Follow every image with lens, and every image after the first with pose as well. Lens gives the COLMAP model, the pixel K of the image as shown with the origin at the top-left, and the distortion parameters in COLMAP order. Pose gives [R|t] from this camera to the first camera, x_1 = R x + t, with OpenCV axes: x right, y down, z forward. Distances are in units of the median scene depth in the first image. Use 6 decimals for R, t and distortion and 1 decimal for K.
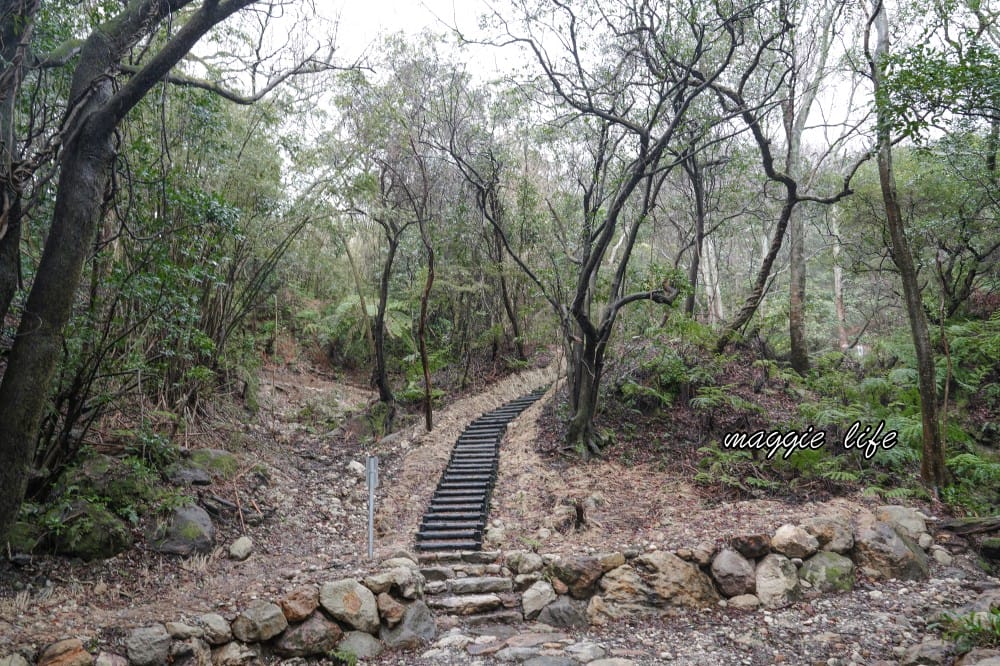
lens RADIAL K [[785.7, 0, 501.2], [0, 785.7, 334.9], [0, 0, 1]] dist [-0.010062, 0.002249]
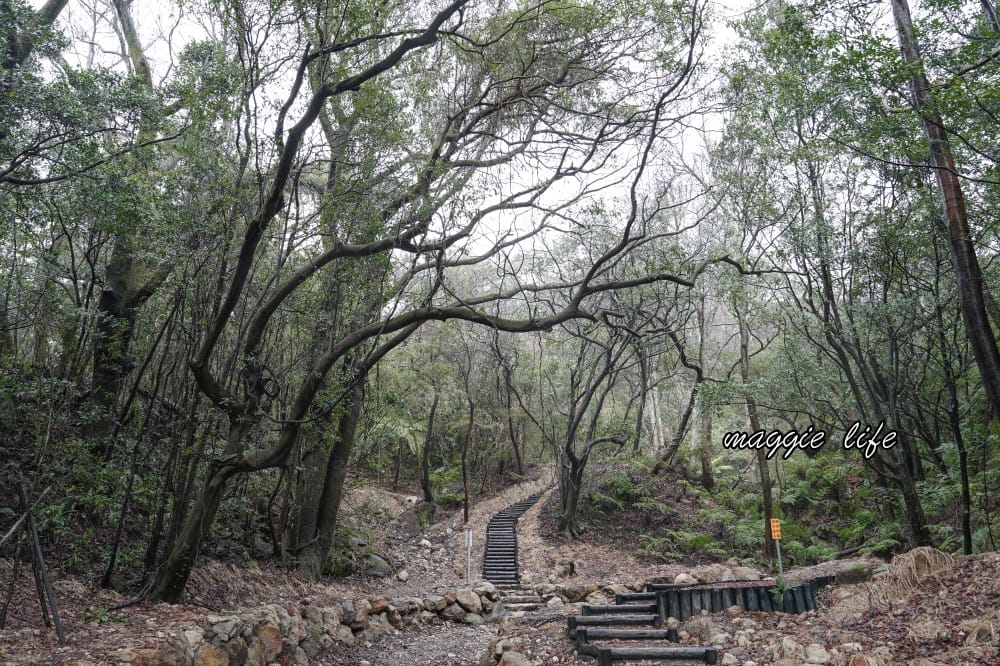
lens RADIAL K [[785.7, 0, 497.6], [0, 785.7, 332.1], [0, 0, 1]] dist [-0.010062, 0.002249]
pose [[0.998225, 0.036060, 0.047408, -0.138235], [-0.029496, 0.990743, -0.132504, -0.050797], [-0.051748, 0.130871, 0.990048, -0.668602]]
